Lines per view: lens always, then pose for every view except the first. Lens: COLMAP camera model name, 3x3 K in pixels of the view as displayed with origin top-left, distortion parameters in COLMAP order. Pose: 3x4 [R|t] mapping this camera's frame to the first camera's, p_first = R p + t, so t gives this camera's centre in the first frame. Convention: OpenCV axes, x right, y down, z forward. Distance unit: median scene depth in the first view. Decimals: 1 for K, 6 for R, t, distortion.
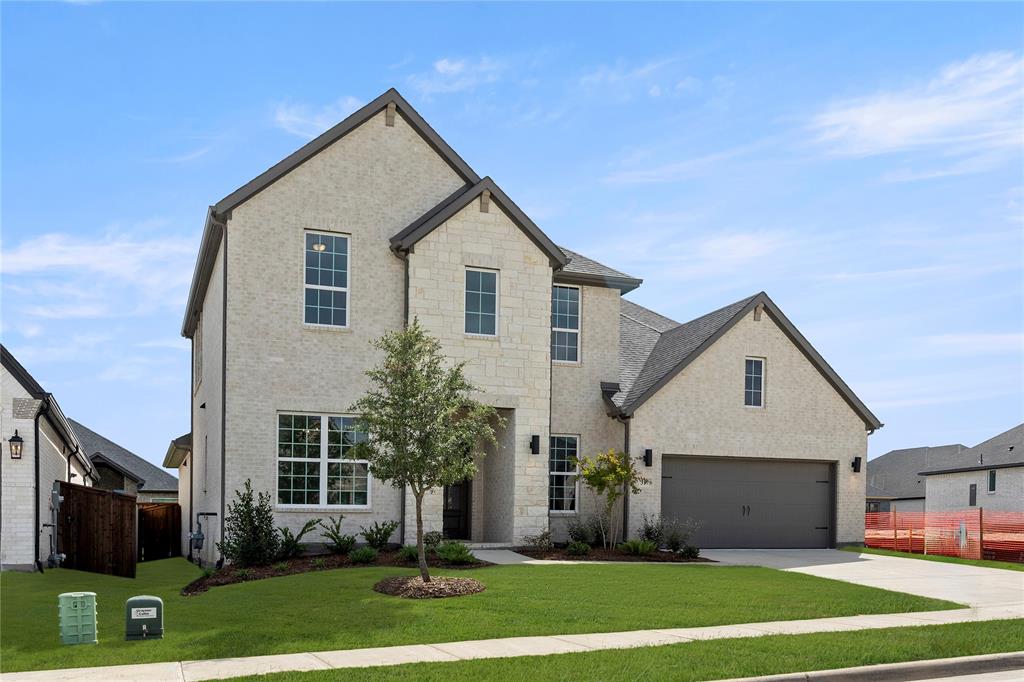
lens RADIAL K [[603.6, 0, 512.0], [0, 603.6, 341.0], [0, 0, 1]] dist [-0.003625, -0.002606]
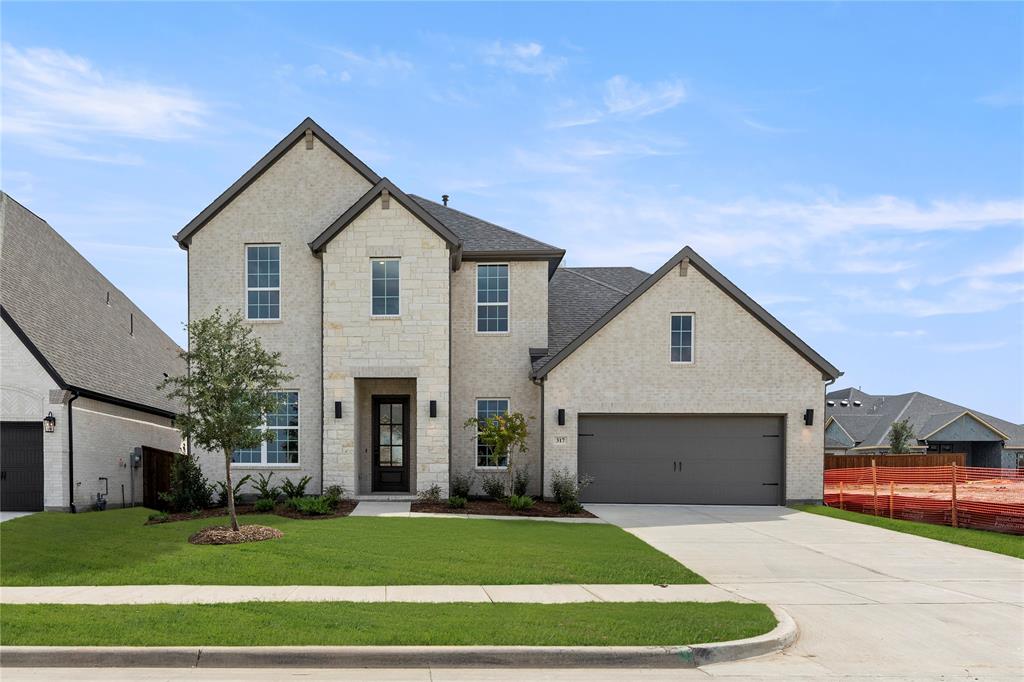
lens RADIAL K [[517.3, 0, 511.9], [0, 517.3, 326.1], [0, 0, 1]] dist [-0.004058, -0.000052]
pose [[0.953484, -0.081607, -0.290187, 0.442508], [0.084923, 0.996387, -0.001170, 0.030120], [0.289234, -0.023528, 0.956969, 0.118195]]
